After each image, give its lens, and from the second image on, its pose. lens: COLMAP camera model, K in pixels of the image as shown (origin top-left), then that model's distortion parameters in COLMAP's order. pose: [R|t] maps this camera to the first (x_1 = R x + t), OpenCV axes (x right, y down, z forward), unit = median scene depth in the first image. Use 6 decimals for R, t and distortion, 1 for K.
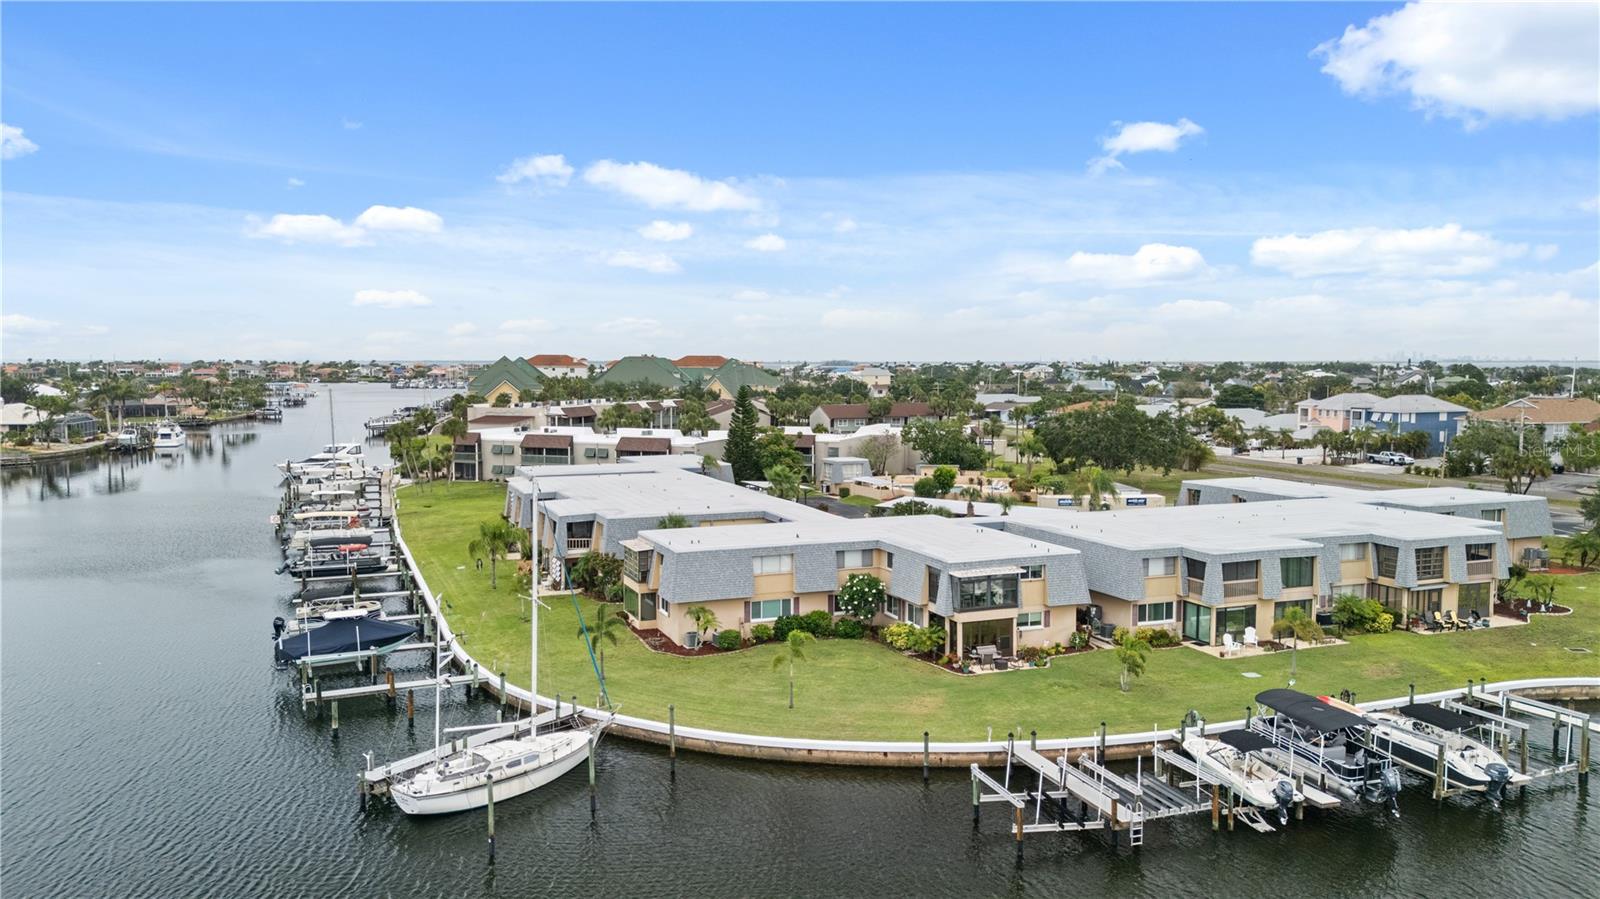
lens RADIAL K [[1170.4, 0, 800.0], [0, 1170.4, 449.5], [0, 0, 1]] dist [0.062012, -0.044132]
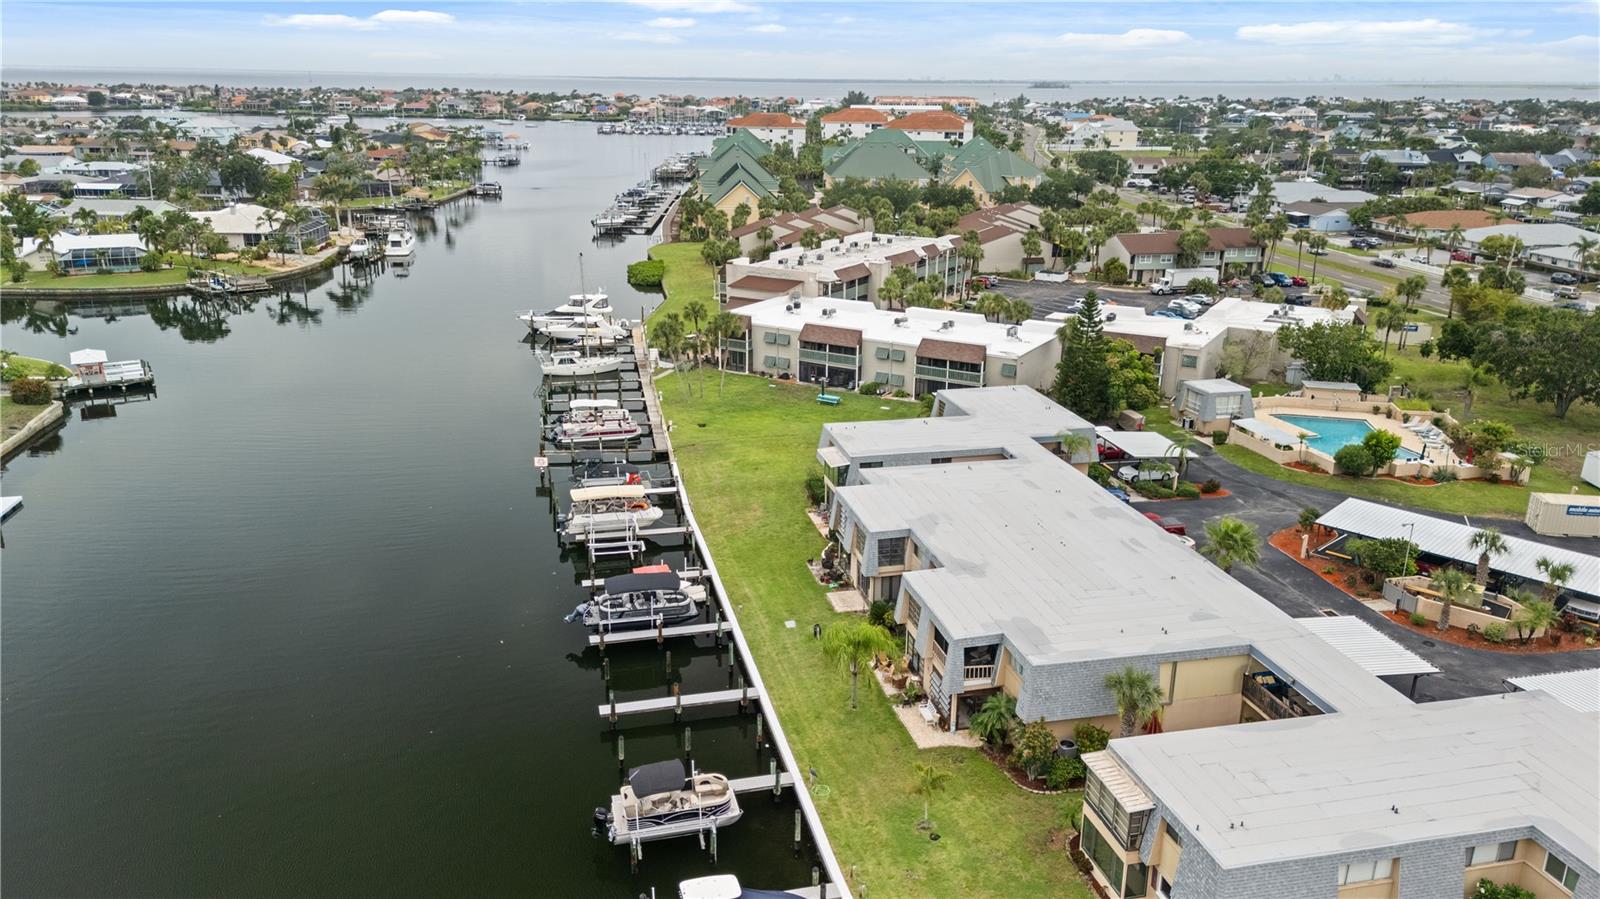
lens RADIAL K [[1170.4, 0, 800.0], [0, 1170.4, 449.5], [0, 0, 1]] dist [0.062012, -0.044132]
pose [[0.987094, 0.055280, -0.150298, -0.105620], [-0.019396, 0.972891, 0.230448, -0.115867], [0.158962, -0.224558, 0.961408, 0.176242]]
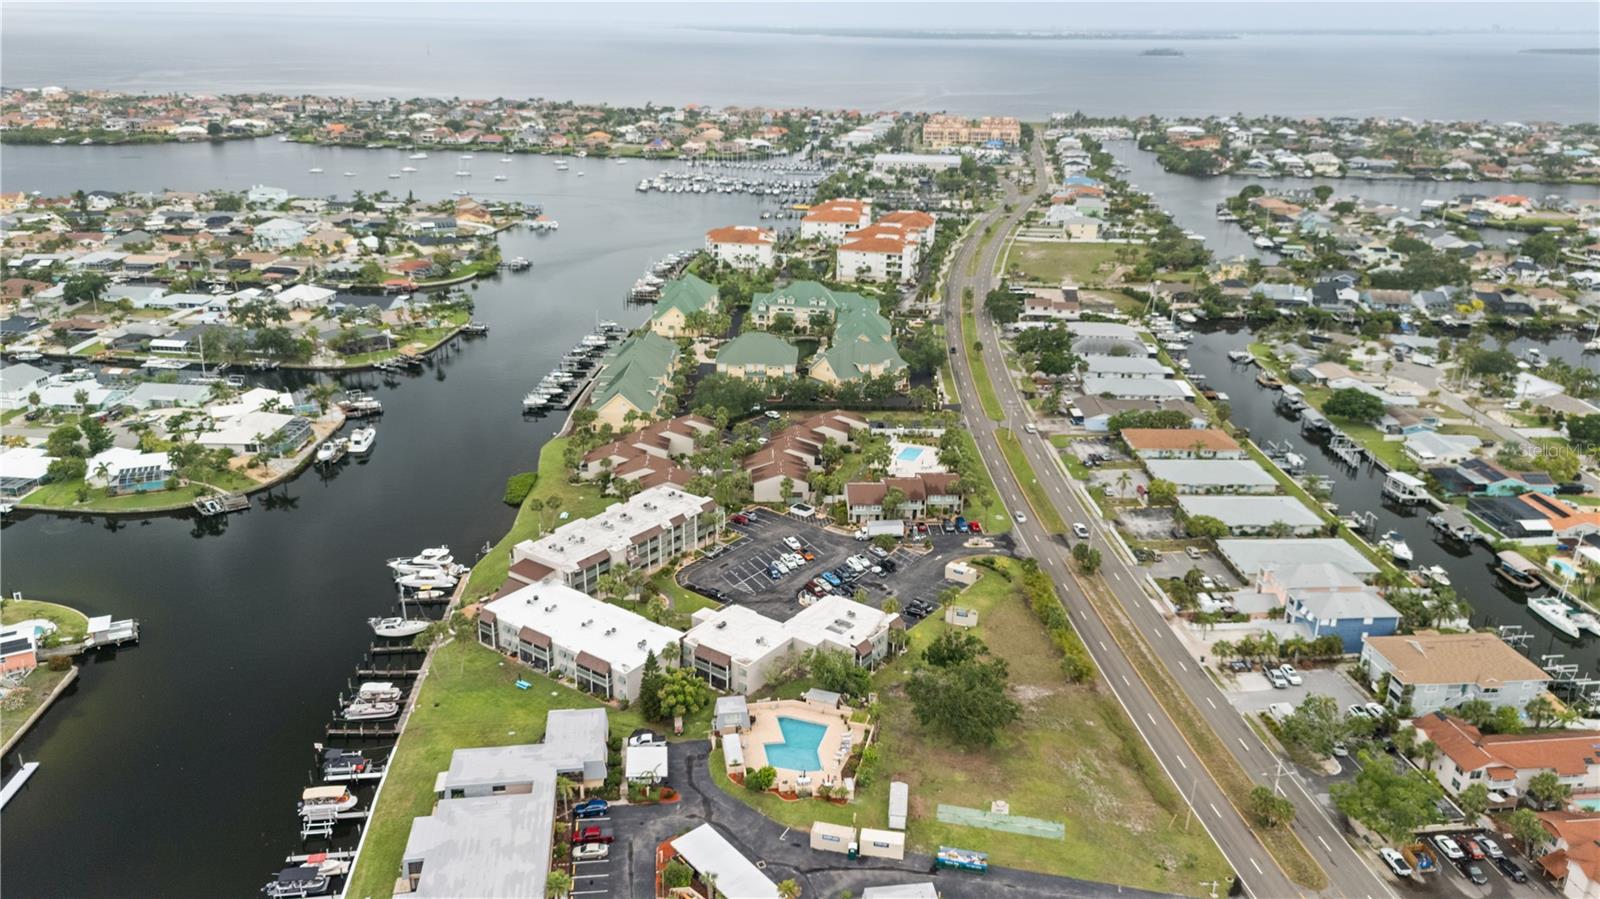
lens RADIAL K [[1170.4, 0, 800.0], [0, 1170.4, 449.5], [0, 0, 1]] dist [0.062012, -0.044132]
pose [[0.966893, 0.099327, -0.235057, 0.358795], [-0.032835, 0.961906, 0.271402, -0.569481], [0.253060, -0.254699, 0.933322, -0.114772]]
